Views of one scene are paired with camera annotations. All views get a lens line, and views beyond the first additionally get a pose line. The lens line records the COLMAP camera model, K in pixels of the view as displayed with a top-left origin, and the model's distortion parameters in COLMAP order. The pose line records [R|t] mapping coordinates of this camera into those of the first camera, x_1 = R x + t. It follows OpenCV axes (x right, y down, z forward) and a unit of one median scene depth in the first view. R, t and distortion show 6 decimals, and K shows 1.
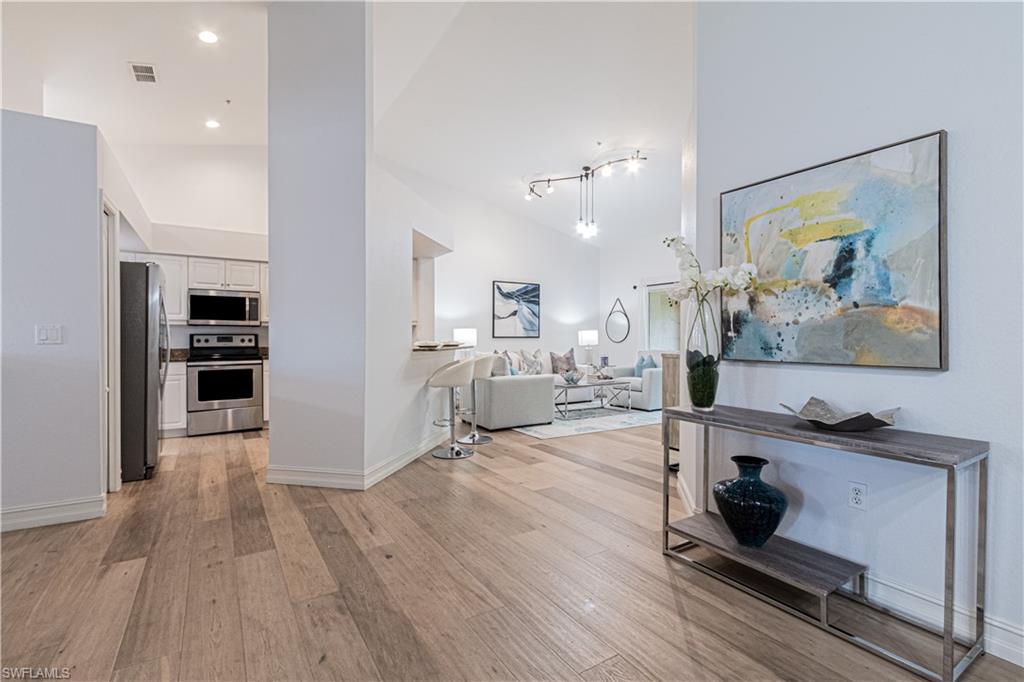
lens RADIAL K [[471.3, 0, 506.9], [0, 471.3, 339.8], [0, 0, 1]] dist [0.003429, -0.002243]
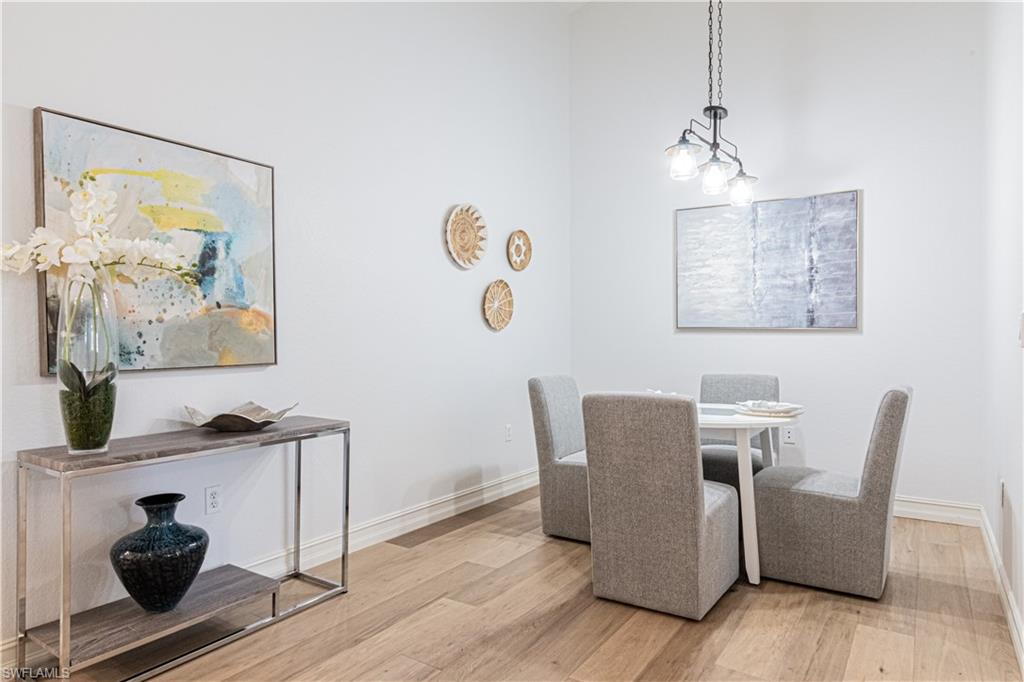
lens RADIAL K [[621.9, 0, 490.4], [0, 621.9, 345.7], [0, 0, 1]] dist [0.003728, -0.000220]
pose [[-0.393792, -0.015206, 0.919074, -0.667052], [0.008708, 0.999757, 0.020272, -0.010344], [-0.919158, 0.015987, -0.393564, 0.969914]]
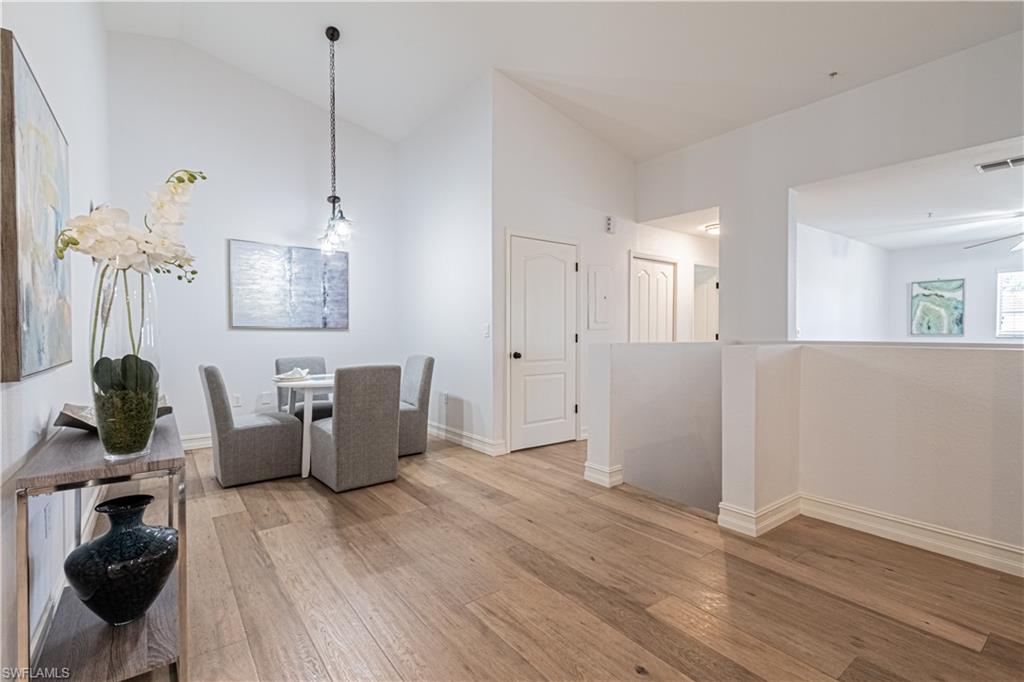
lens RADIAL K [[471.3, 0, 514.0], [0, 471.3, 342.9], [0, 0, 1]] dist [0.003429, -0.002243]
pose [[-0.996079, -0.000025, -0.088465, -0.019169], [-0.002722, 0.999535, 0.030365, -0.018111], [0.088423, 0.030487, -0.995616, 1.905751]]
